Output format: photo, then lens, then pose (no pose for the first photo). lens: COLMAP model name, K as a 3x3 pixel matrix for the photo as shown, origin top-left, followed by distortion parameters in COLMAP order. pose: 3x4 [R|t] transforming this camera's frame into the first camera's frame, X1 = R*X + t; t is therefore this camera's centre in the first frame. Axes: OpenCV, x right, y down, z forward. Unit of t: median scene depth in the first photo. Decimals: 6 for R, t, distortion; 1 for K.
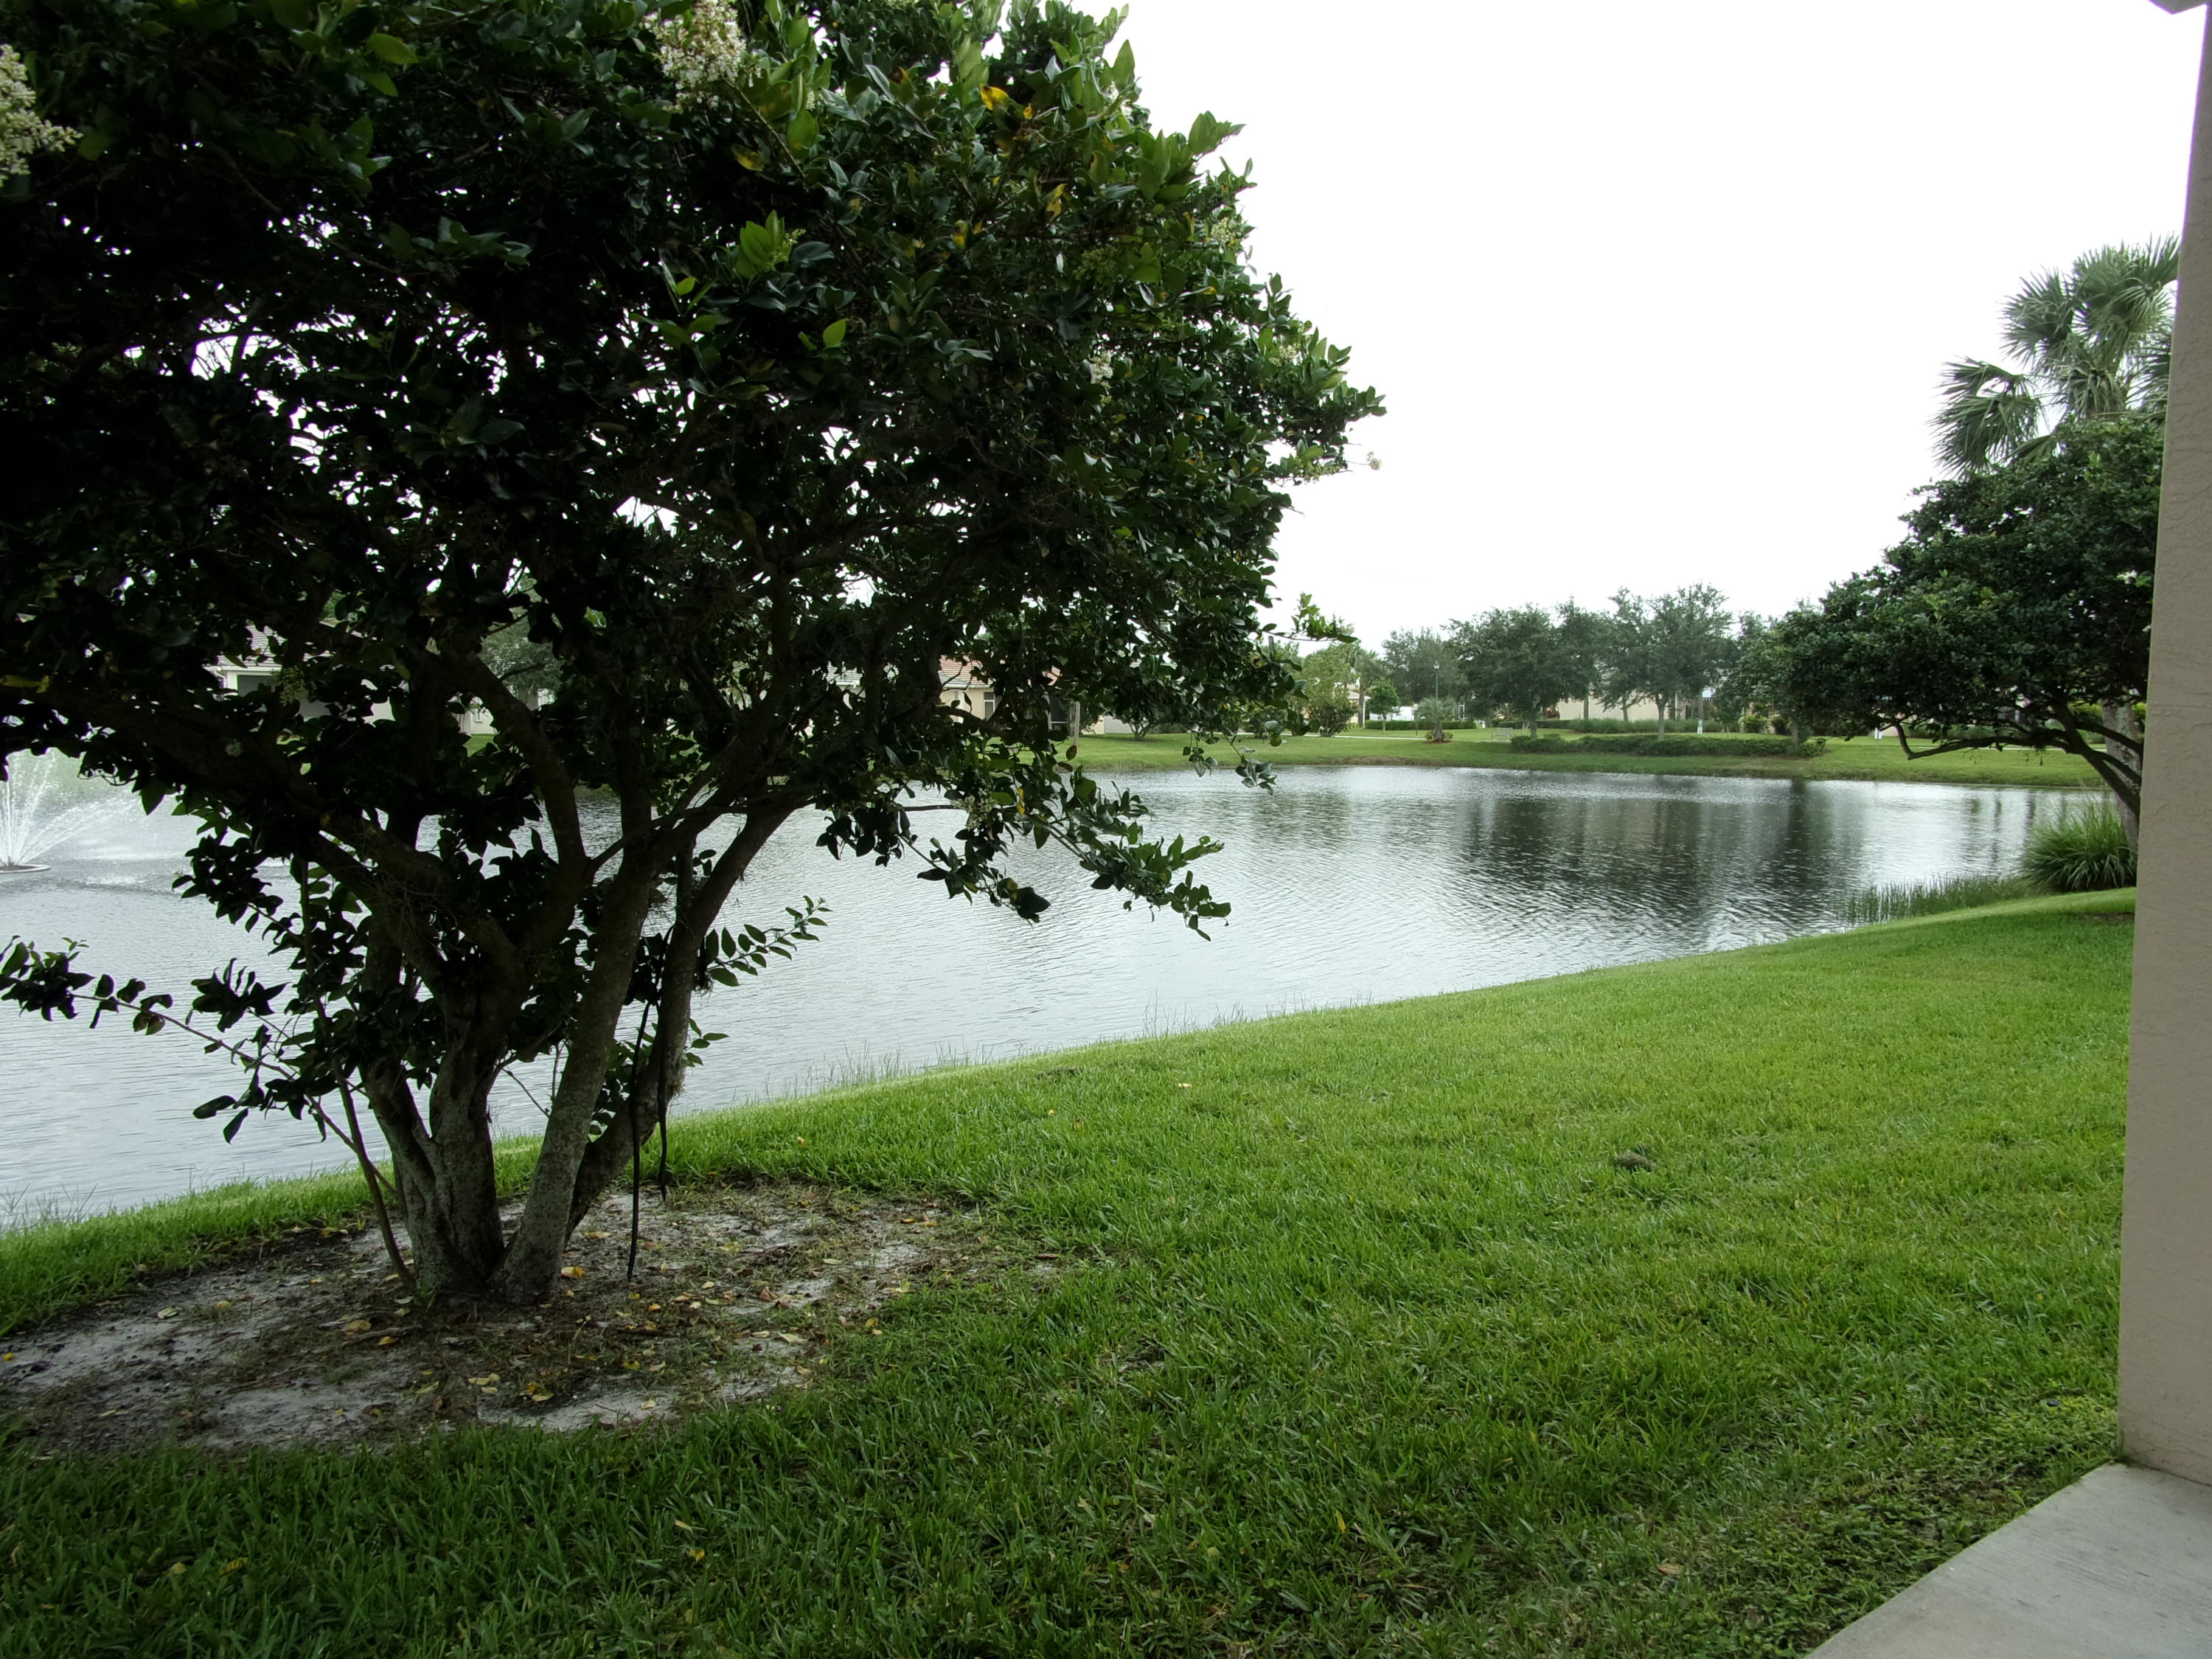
lens RADIAL K [[1697.7, 0, 1102.4], [0, 1697.7, 824.5], [0, 0, 1]] dist [-0.132976, 0.268018]
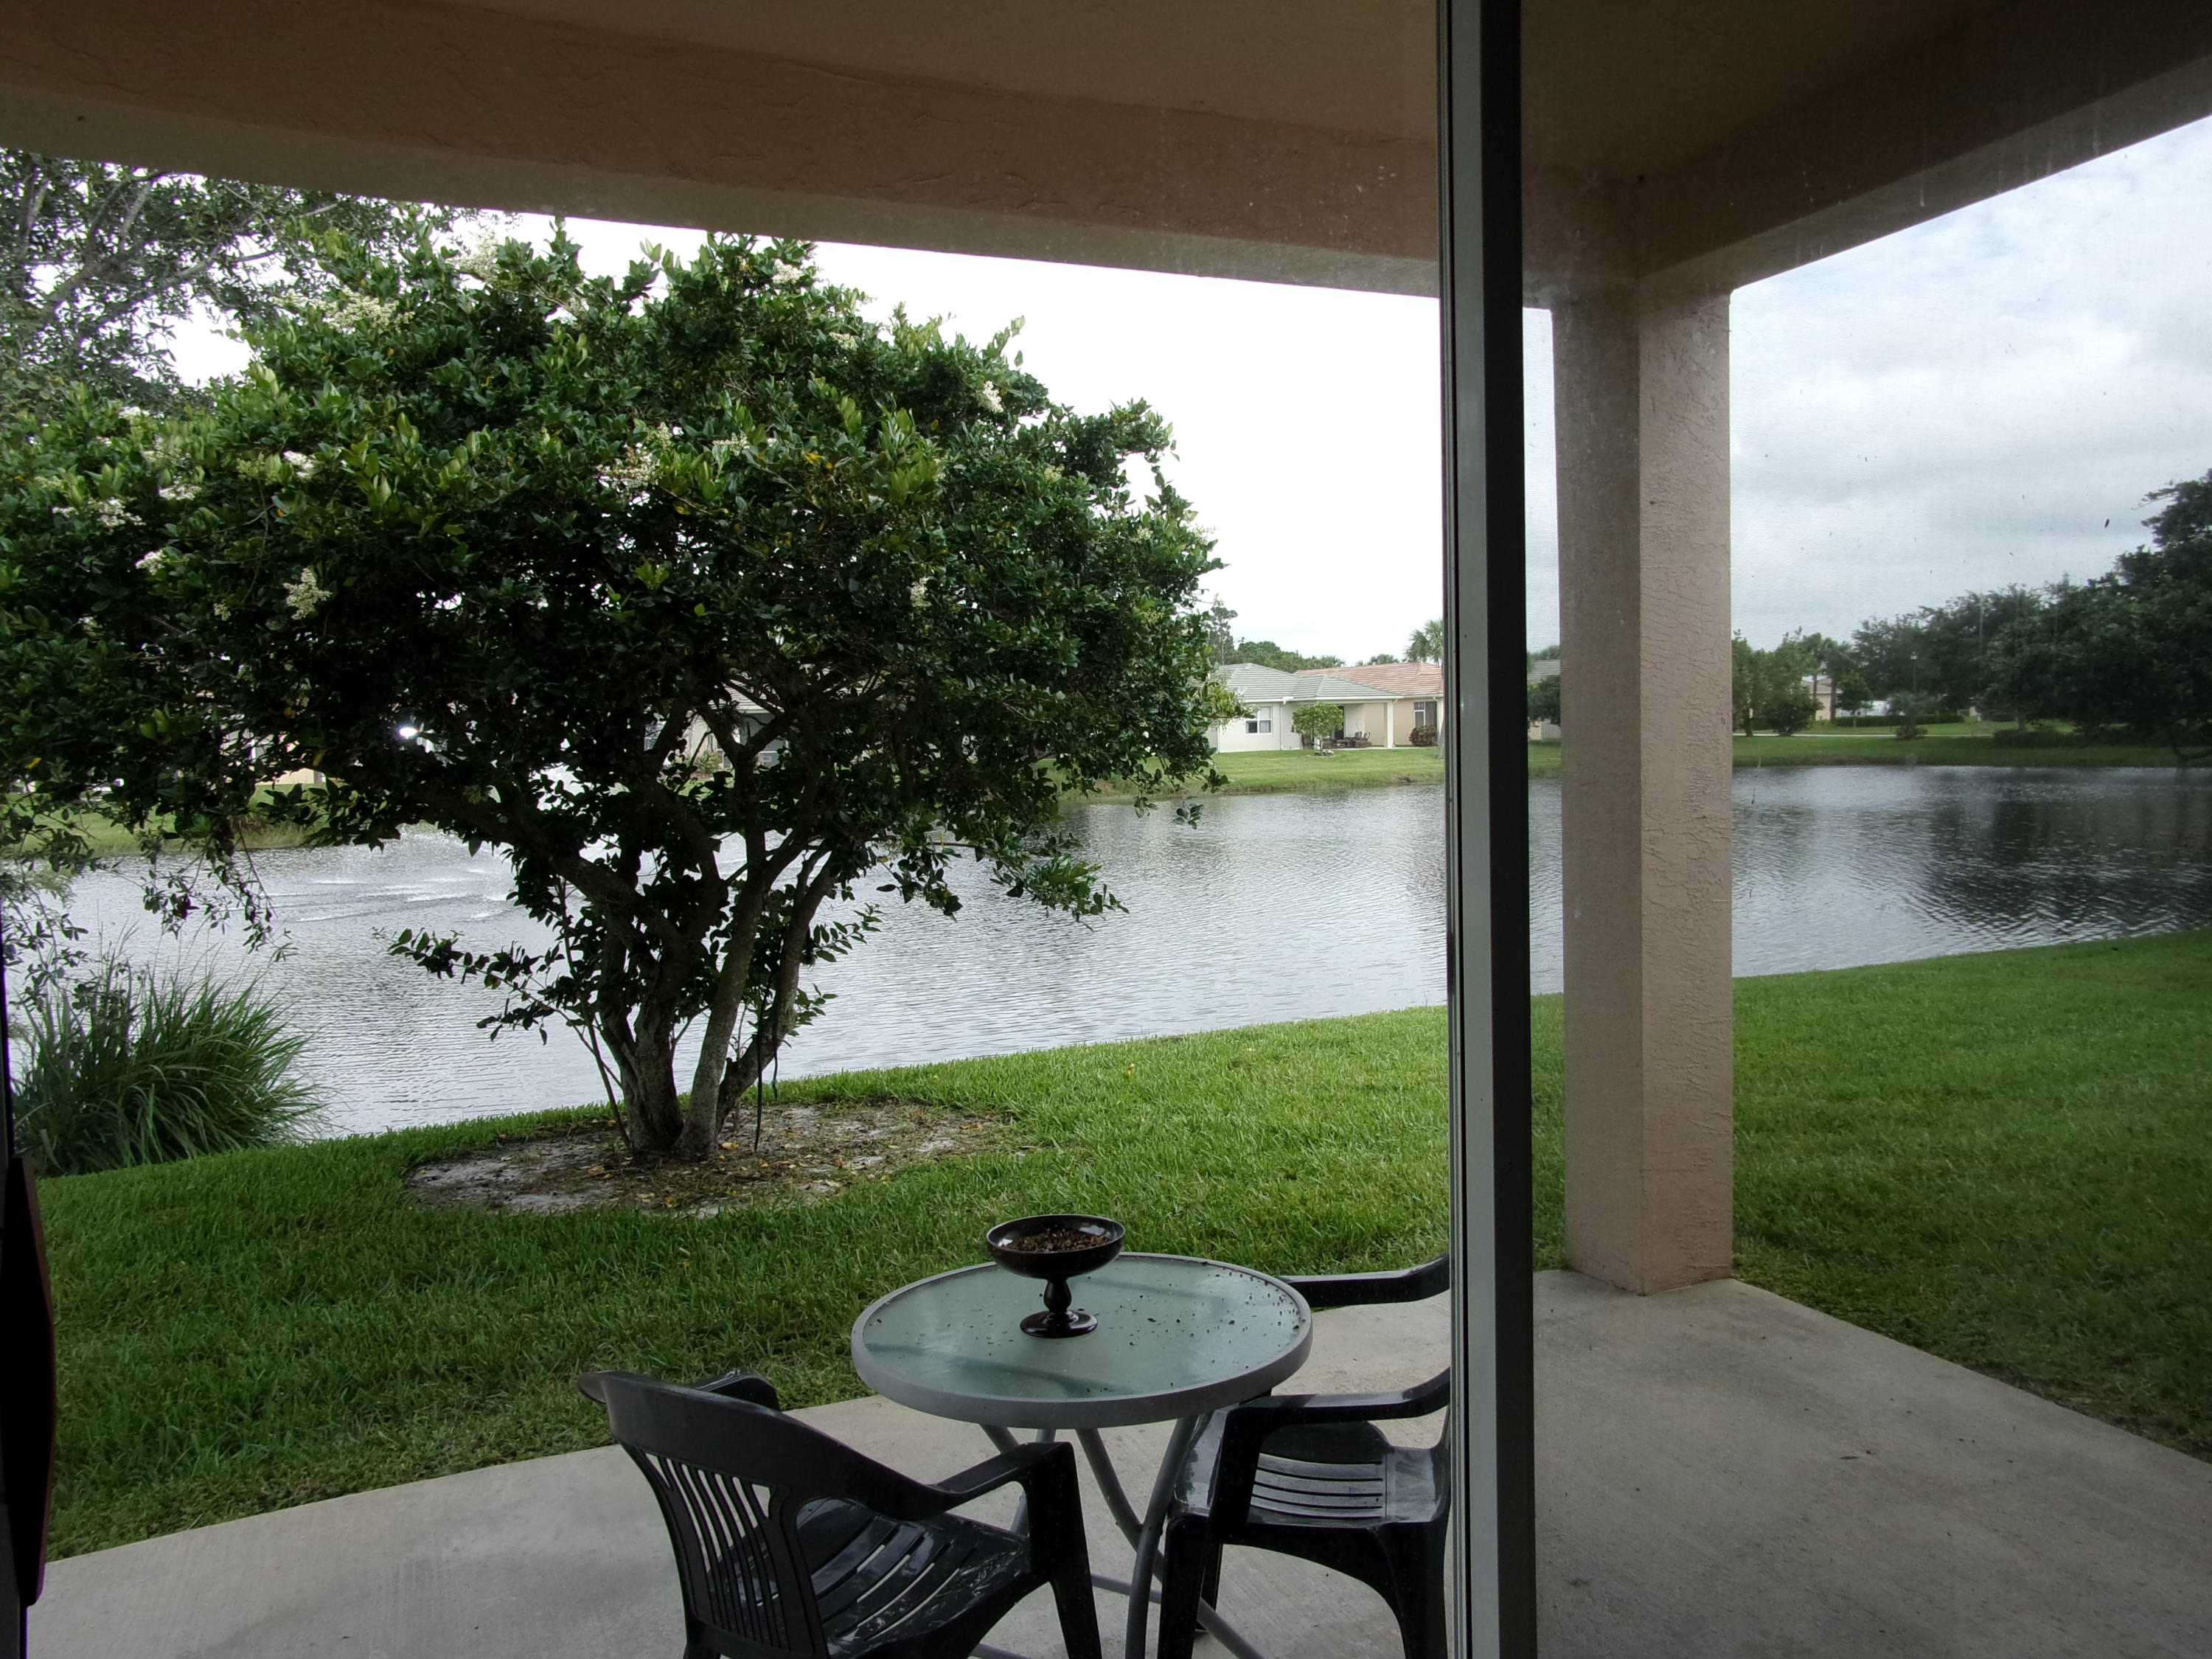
lens RADIAL K [[1682.5, 0, 1105.0], [0, 1682.5, 844.7], [0, 0, 1]] dist [-0.079900, 0.187572]
pose [[0.963665, -0.012596, -0.266815, 0.442150], [0.014359, 0.999886, 0.004658, -0.014407], [0.266726, -0.008320, 0.963736, -0.408106]]
